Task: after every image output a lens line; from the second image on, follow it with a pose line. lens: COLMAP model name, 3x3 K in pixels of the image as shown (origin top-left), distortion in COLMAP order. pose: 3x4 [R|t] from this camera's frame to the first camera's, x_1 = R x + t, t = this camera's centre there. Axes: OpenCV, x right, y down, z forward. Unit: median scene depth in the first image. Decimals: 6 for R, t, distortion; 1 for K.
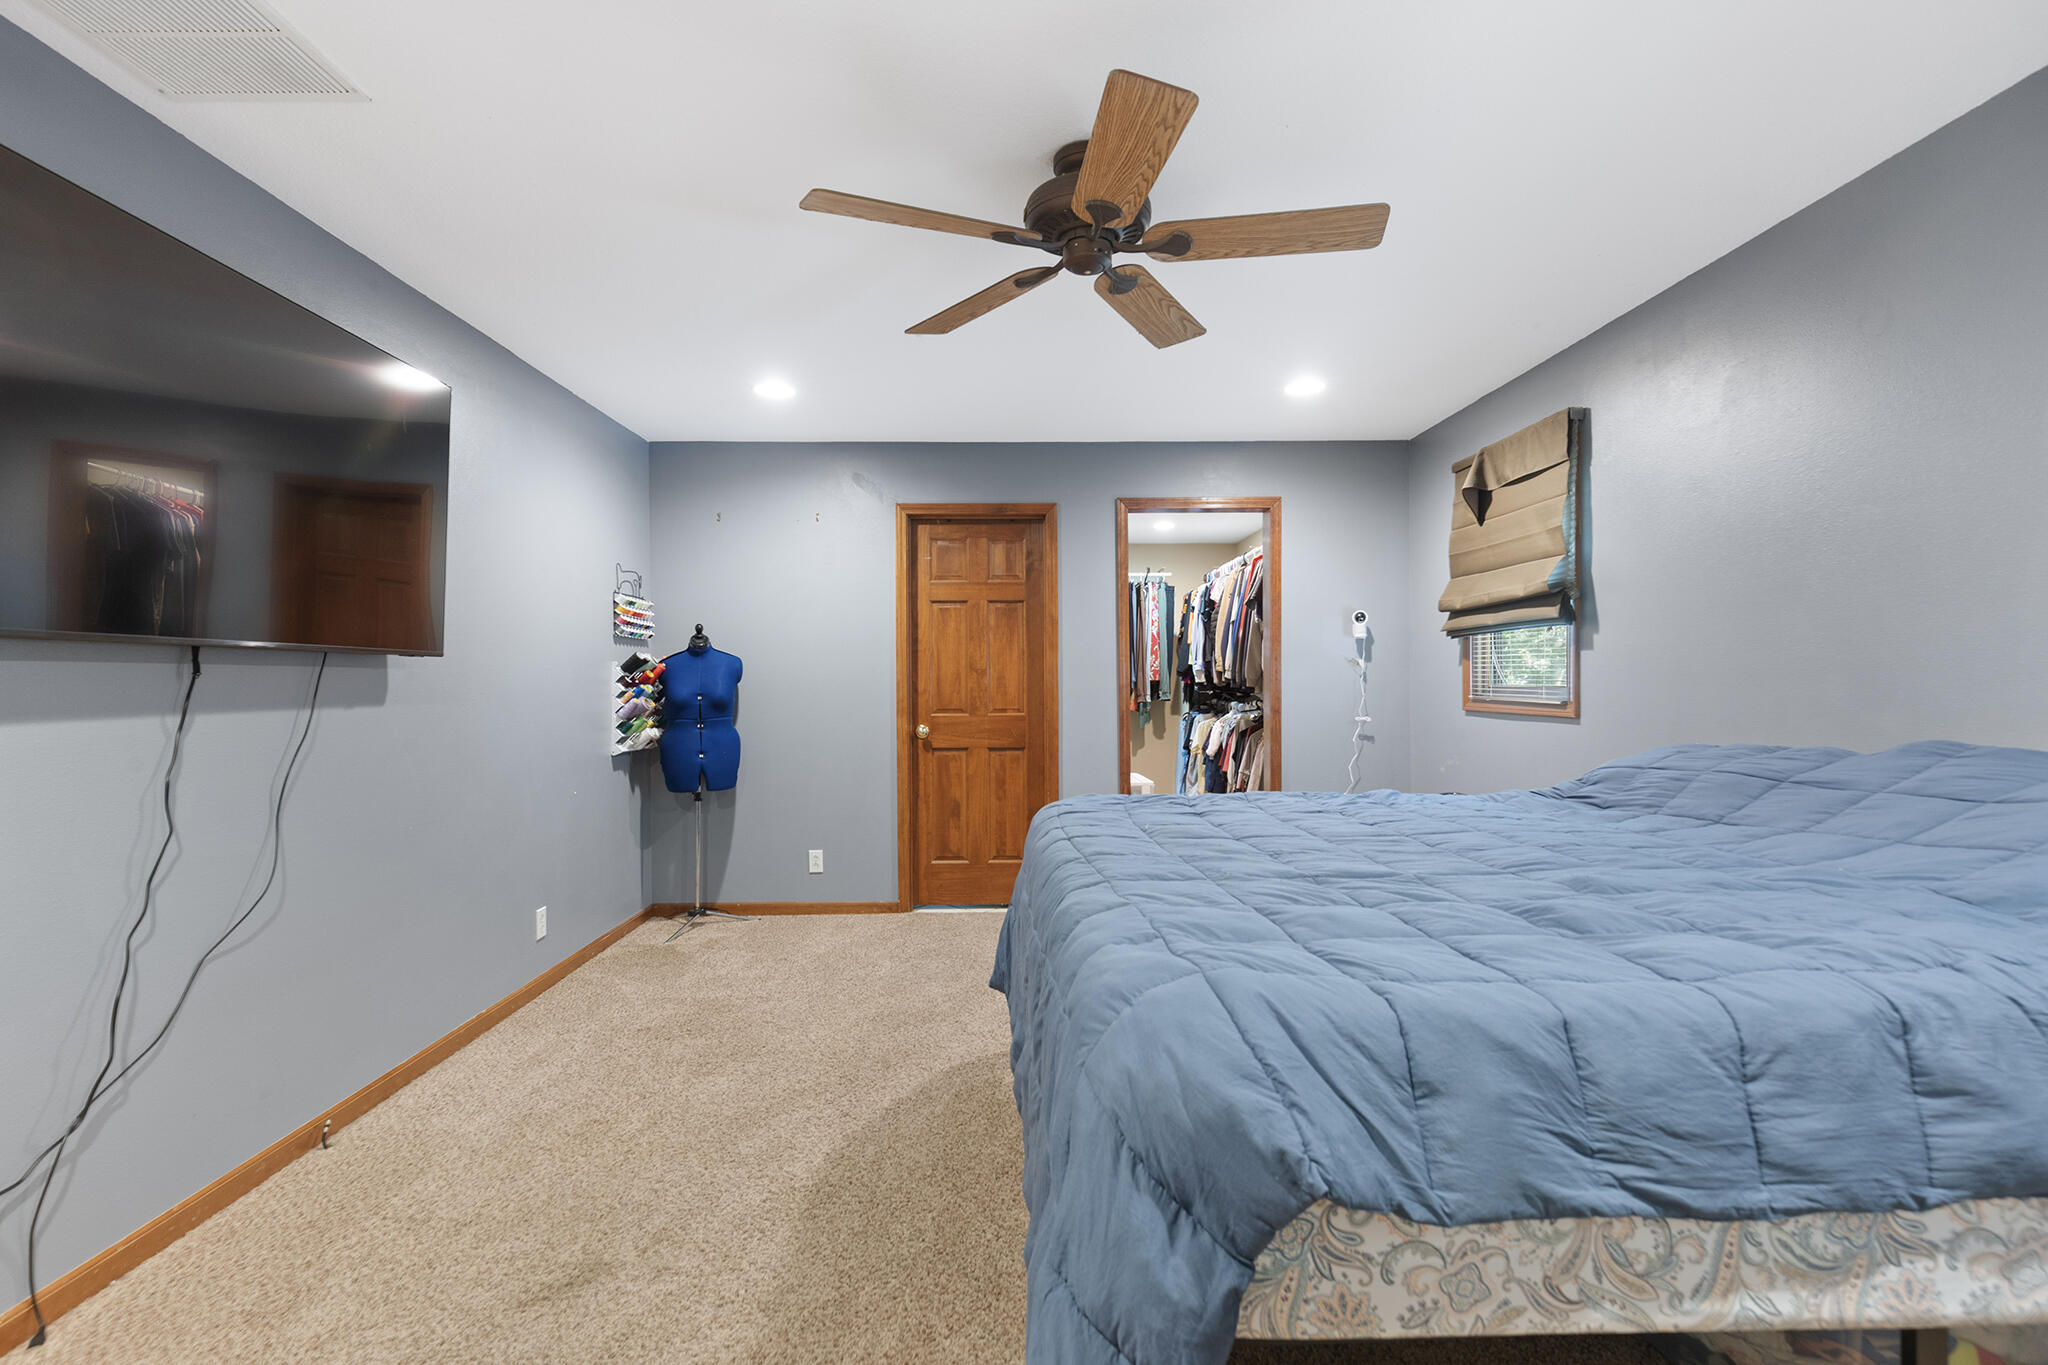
lens RADIAL K [[919.0, 0, 1026.4], [0, 919.0, 682.0], [0, 0, 1]] dist [0.008693, -0.004210]
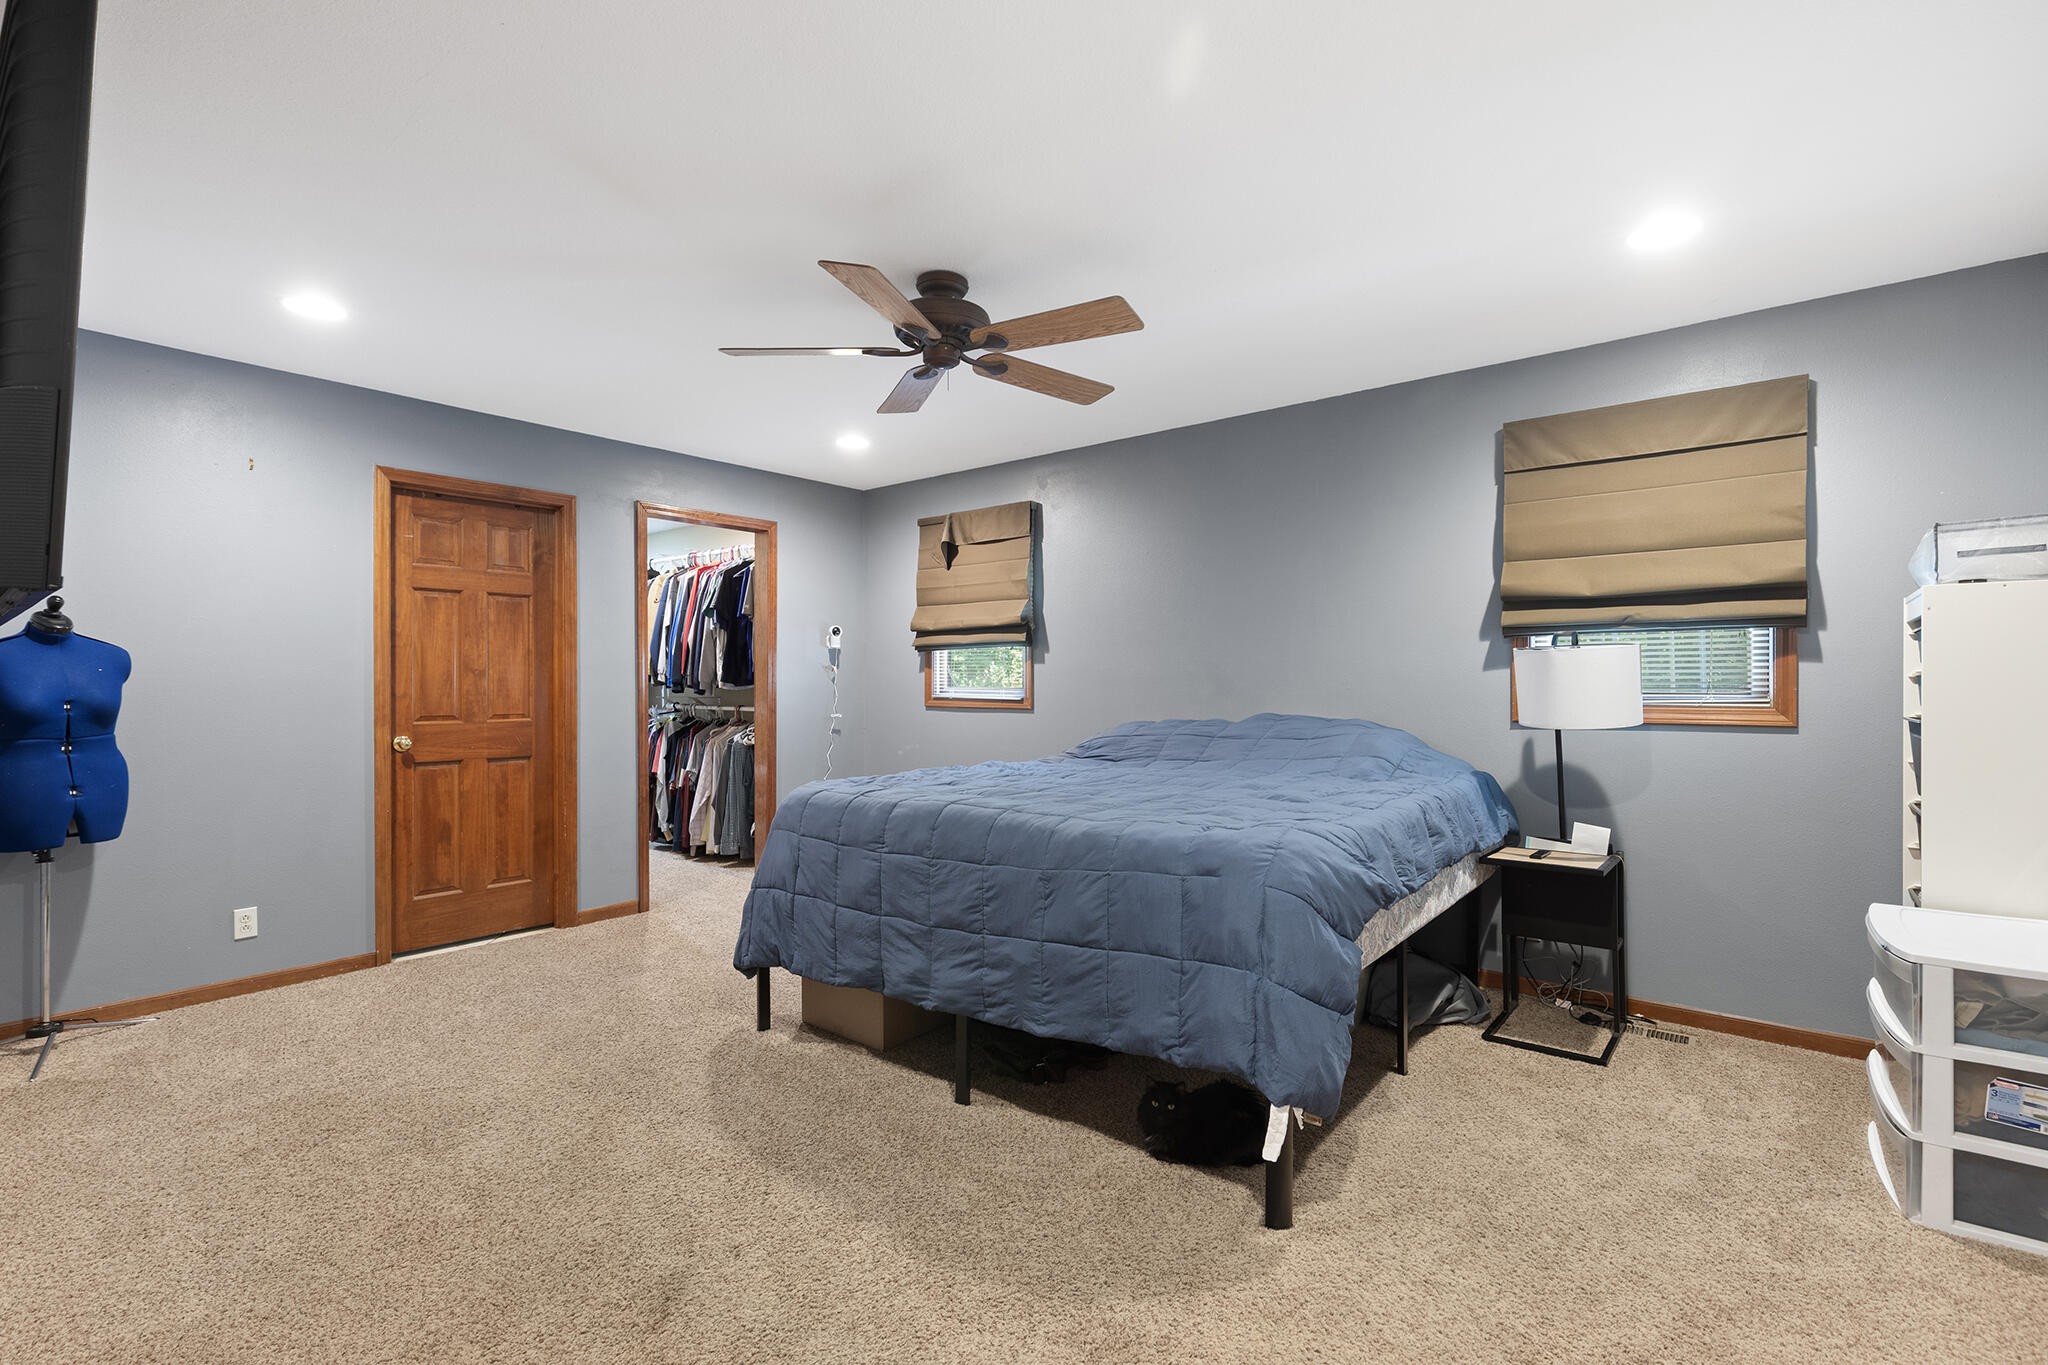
lens RADIAL K [[919.0, 0, 1021.0], [0, 919.0, 684.2], [0, 0, 1]] dist [0.008693, -0.004210]
pose [[0.651206, 0.003486, 0.758893, -0.389597], [-0.000966, 0.999992, -0.003764, 0.002832], [-0.758900, 0.001718, 0.651205, 0.032275]]
